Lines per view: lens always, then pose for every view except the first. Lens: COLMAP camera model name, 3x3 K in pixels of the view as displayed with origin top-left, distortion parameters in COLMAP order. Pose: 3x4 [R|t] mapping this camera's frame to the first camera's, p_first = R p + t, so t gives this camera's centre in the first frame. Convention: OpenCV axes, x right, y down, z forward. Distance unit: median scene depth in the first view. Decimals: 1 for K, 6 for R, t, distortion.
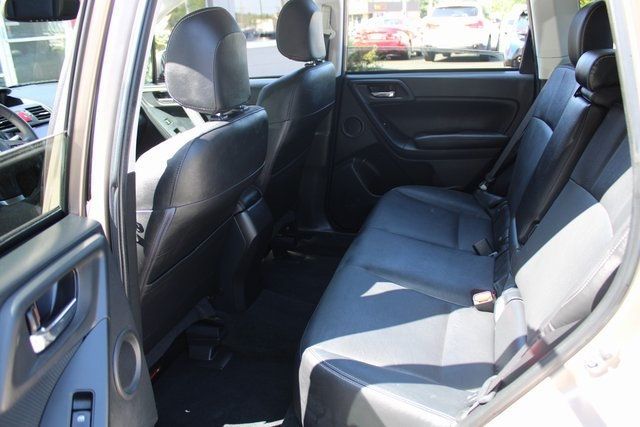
lens RADIAL K [[532.4, 0, 318.4], [0, 532.4, 210.5], [0, 0, 1]] dist [-0.167018, 0.142817]
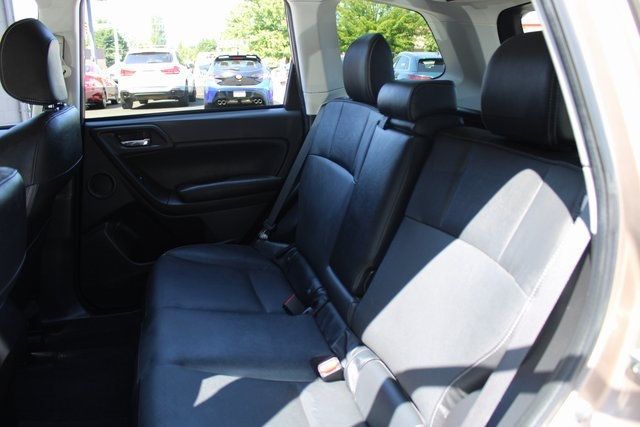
lens RADIAL K [[532.4, 0, 318.4], [0, 532.4, 210.5], [0, 0, 1]] dist [-0.167018, 0.142817]
pose [[0.843669, -0.115881, 0.524209, -0.081234], [0.160426, 0.986230, -0.040177, -0.035597], [-0.512335, 0.117992, 0.850641, 0.163552]]
